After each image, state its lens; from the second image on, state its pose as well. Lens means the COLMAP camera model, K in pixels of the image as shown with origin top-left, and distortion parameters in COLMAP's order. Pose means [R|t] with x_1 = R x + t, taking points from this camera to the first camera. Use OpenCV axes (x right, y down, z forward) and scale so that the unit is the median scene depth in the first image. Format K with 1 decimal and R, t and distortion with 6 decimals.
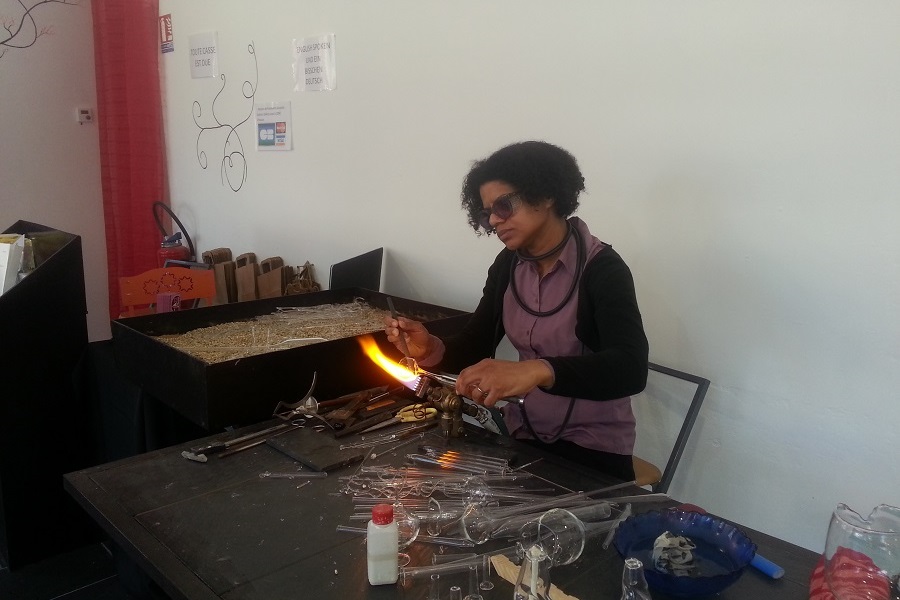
lens RADIAL K [[720.2, 0, 449.7], [0, 720.2, 314.3], [0, 0, 1]] dist [-0.003926, -0.073718]
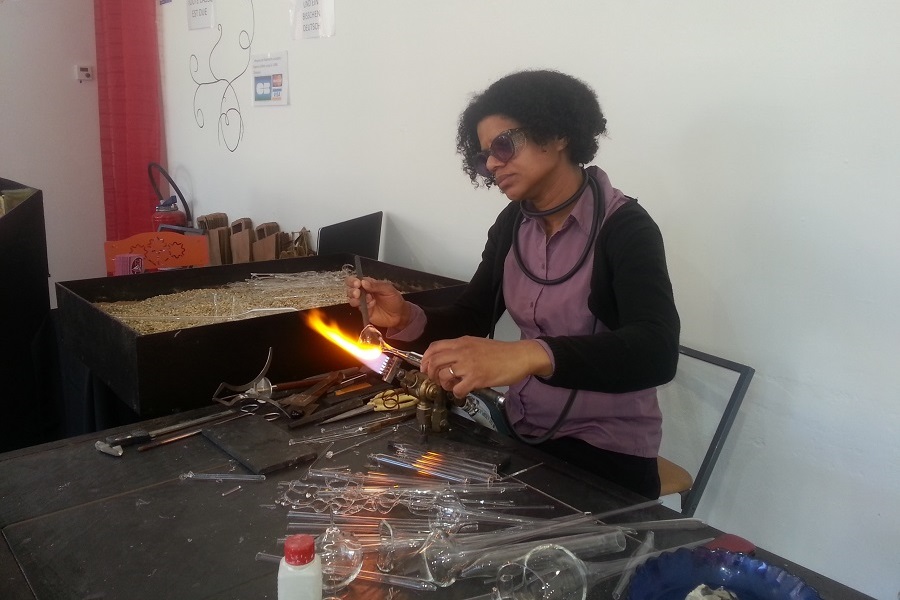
lens RADIAL K [[720.4, 0, 450.0], [0, 720.4, 300.0], [0, 0, 1]] dist [-0.013236, -0.060606]
pose [[0.999147, 0.020043, -0.036093, 0.044757], [-0.019697, 0.999757, 0.009923, 0.013024], [0.036283, -0.009203, 0.999299, 0.177990]]
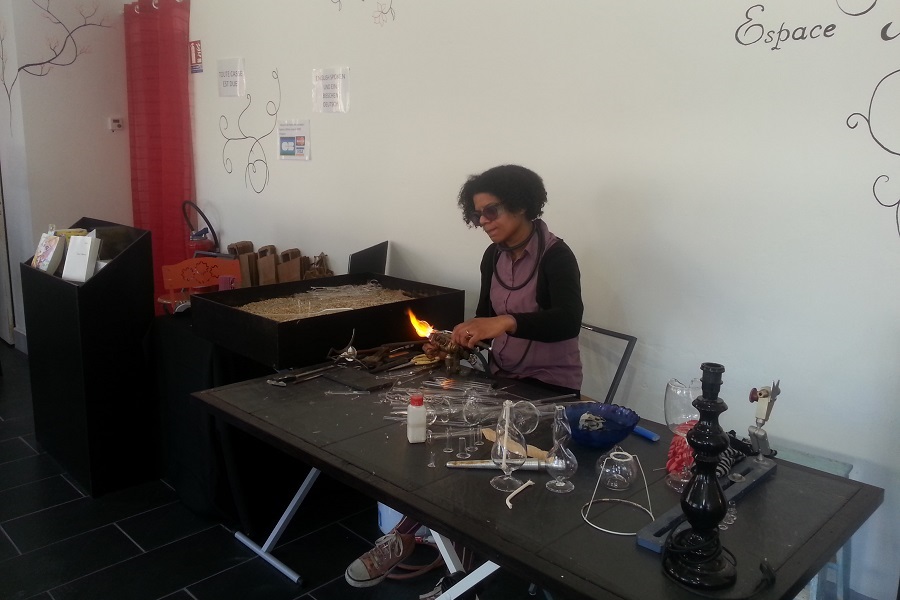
lens RADIAL K [[720.4, 0, 450.0], [0, 720.4, 300.0], [0, 0, 1]] dist [-0.013236, -0.060606]
pose [[0.999579, 0.000579, 0.029020, -0.038512], [-0.000233, 0.999929, -0.011922, 0.038945], [-0.029025, 0.011910, 0.999508, -0.393973]]
